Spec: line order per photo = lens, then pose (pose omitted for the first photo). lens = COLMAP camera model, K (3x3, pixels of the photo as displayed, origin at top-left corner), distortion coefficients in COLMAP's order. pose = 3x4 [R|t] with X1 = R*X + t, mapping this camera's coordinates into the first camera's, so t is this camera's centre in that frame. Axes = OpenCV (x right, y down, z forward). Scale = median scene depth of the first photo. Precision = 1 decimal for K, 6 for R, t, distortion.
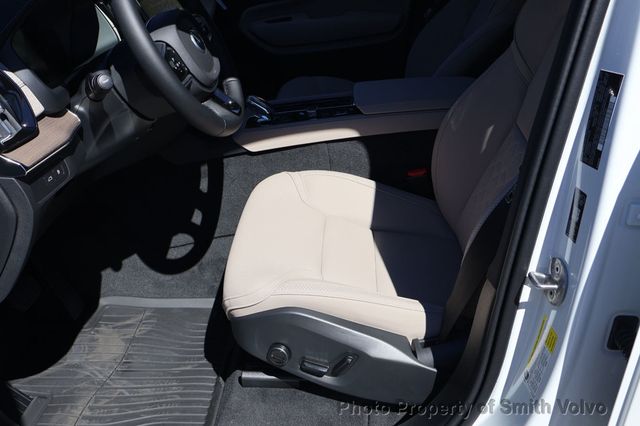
lens RADIAL K [[649.3, 0, 315.8], [0, 649.3, 218.6], [0, 0, 1]] dist [0.014738, 0.000000]
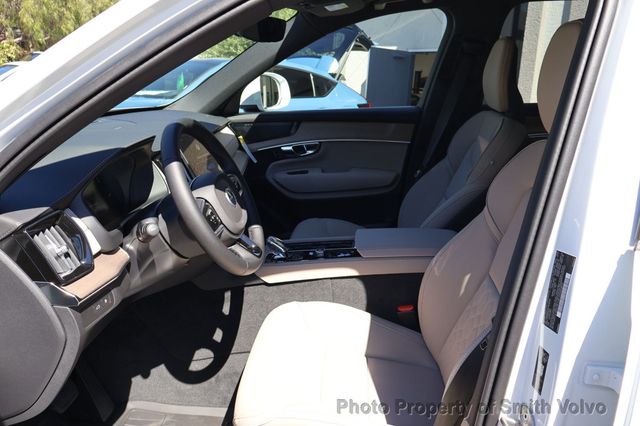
lens RADIAL K [[543.2, 0, 316.2], [0, 543.2, 215.2], [0, 0, 1]] dist [-0.007147, 0.041957]
pose [[0.998566, 0.050644, -0.017334, 0.000729], [-0.053050, 0.979525, -0.194208, -0.039898], [0.007144, 0.194849, 0.980807, -0.007396]]
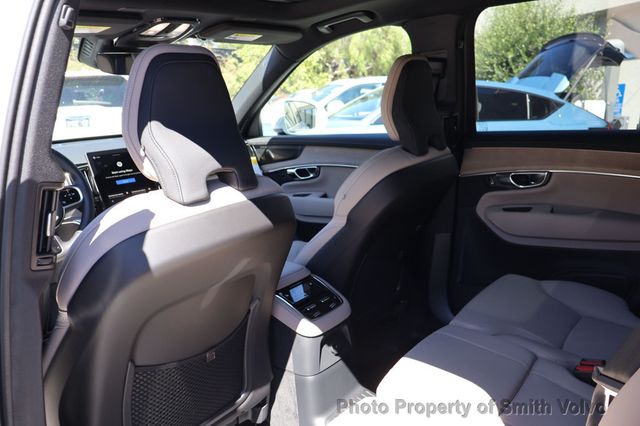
lens RADIAL K [[543.2, 0, 317.7], [0, 543.2, 214.3], [0, 0, 1]] dist [-0.007147, 0.041957]
pose [[0.821824, 0.144820, -0.551028, 0.910757], [-0.262538, 0.954613, -0.140671, -0.209649], [0.505647, 0.260273, 0.822545, 0.253482]]
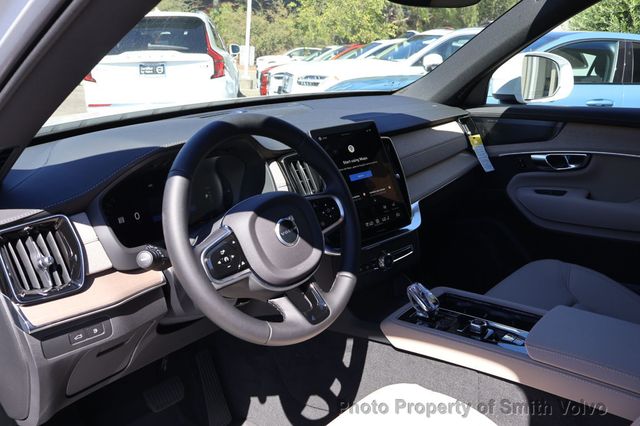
lens RADIAL K [[543.2, 0, 314.2], [0, 543.2, 218.4], [0, 0, 1]] dist [-0.007147, 0.041957]
pose [[0.772473, 0.236691, -0.589290, 0.232080], [-0.314833, 0.948618, -0.031684, -0.235580], [0.551511, 0.210003, 0.807300, 0.362711]]
